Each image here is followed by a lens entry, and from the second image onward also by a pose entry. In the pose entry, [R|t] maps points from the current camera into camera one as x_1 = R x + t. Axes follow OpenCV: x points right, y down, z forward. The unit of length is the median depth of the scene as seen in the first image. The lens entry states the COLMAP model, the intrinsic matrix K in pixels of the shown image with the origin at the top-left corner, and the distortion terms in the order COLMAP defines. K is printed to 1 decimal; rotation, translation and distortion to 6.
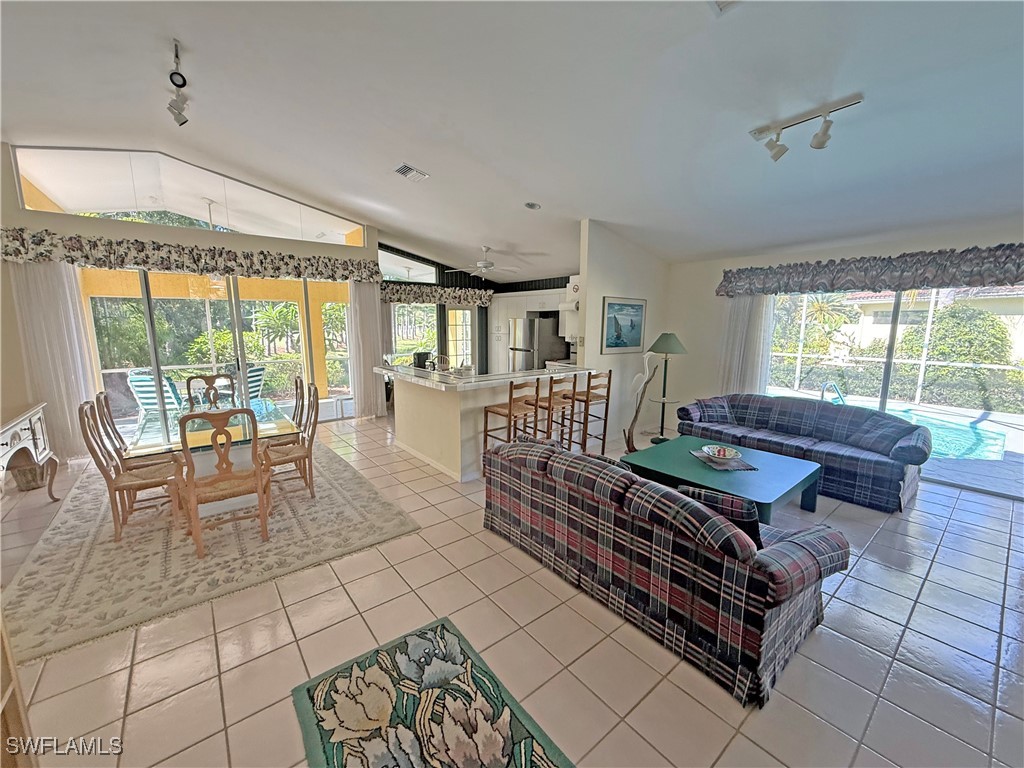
lens RADIAL K [[408.1, 0, 509.7], [0, 408.1, 383.9], [0, 0, 1]] dist [-0.002791, 0.000044]
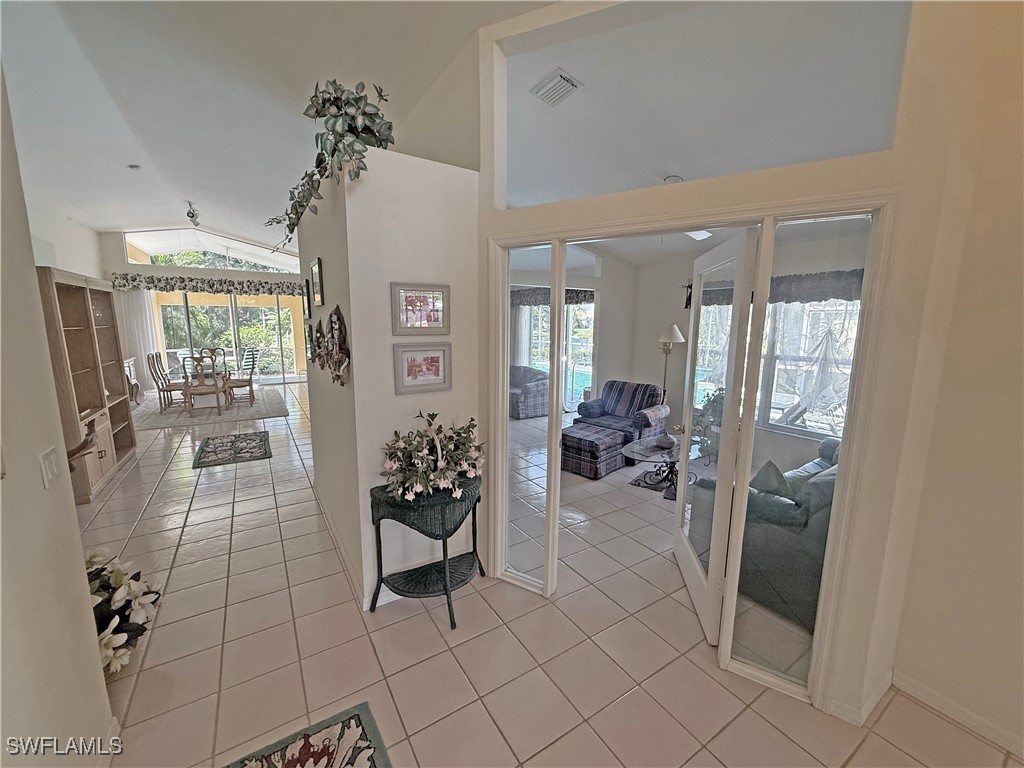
lens RADIAL K [[408.1, 0, 513.7], [0, 408.1, 386.8], [0, 0, 1]] dist [-0.002791, 0.000044]
pose [[0.994281, 0.023187, -0.104246, 0.808988], [-0.023150, 0.999731, 0.001567, 0.116085], [0.104254, 0.000855, 0.994550, -0.700532]]
